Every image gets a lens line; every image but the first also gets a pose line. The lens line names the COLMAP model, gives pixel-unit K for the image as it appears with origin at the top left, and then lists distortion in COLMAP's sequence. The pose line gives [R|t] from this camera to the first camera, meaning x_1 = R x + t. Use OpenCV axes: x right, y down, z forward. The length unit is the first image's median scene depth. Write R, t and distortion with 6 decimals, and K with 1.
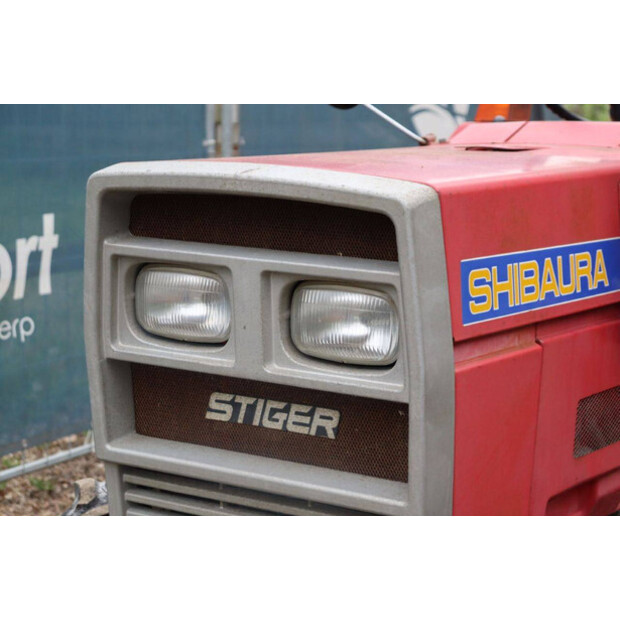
lens RADIAL K [[1642.6, 0, 311.8], [0, 1642.6, 310.5], [0, 0, 1]] dist [0.404619, 0.000000]
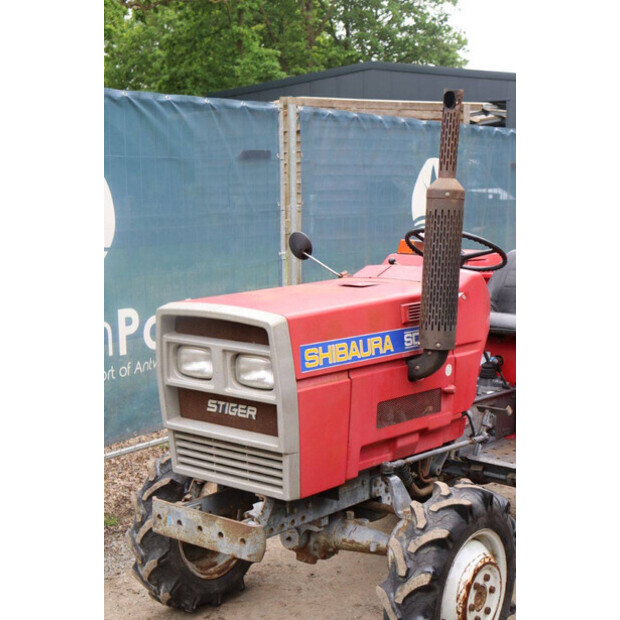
lens RADIAL K [[1162.2, 0, 308.4], [0, 1162.2, 308.6], [0, 0, 1]] dist [0.085335, 0.000000]
pose [[0.992744, -0.007409, -0.120017, 0.284698], [0.005177, 0.999808, -0.018901, -0.048558], [0.120134, 0.018143, 0.992592, -0.640839]]
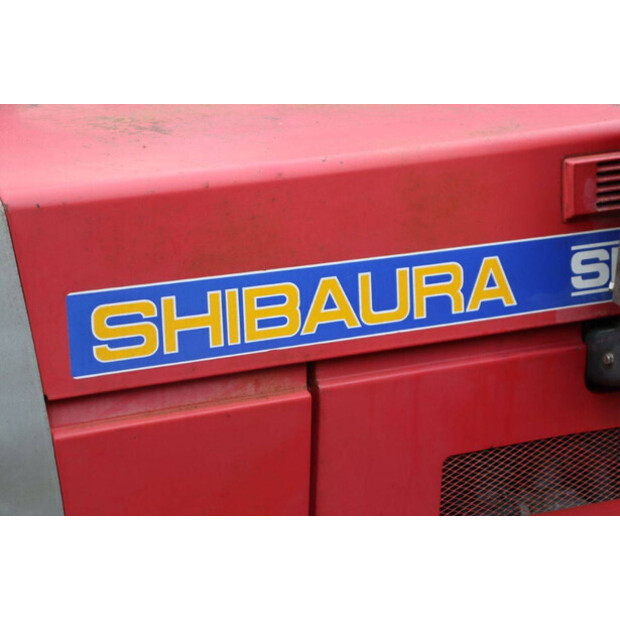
lens RADIAL K [[1642.6, 0, 310.6], [0, 1642.6, 313.4], [0, 0, 1]] dist [0.404619, 0.000000]
pose [[0.849888, 0.087366, -0.519671, 0.537873], [-0.029071, 0.992432, 0.119303, -0.106786], [0.526161, -0.086287, 0.845996, 0.383848]]
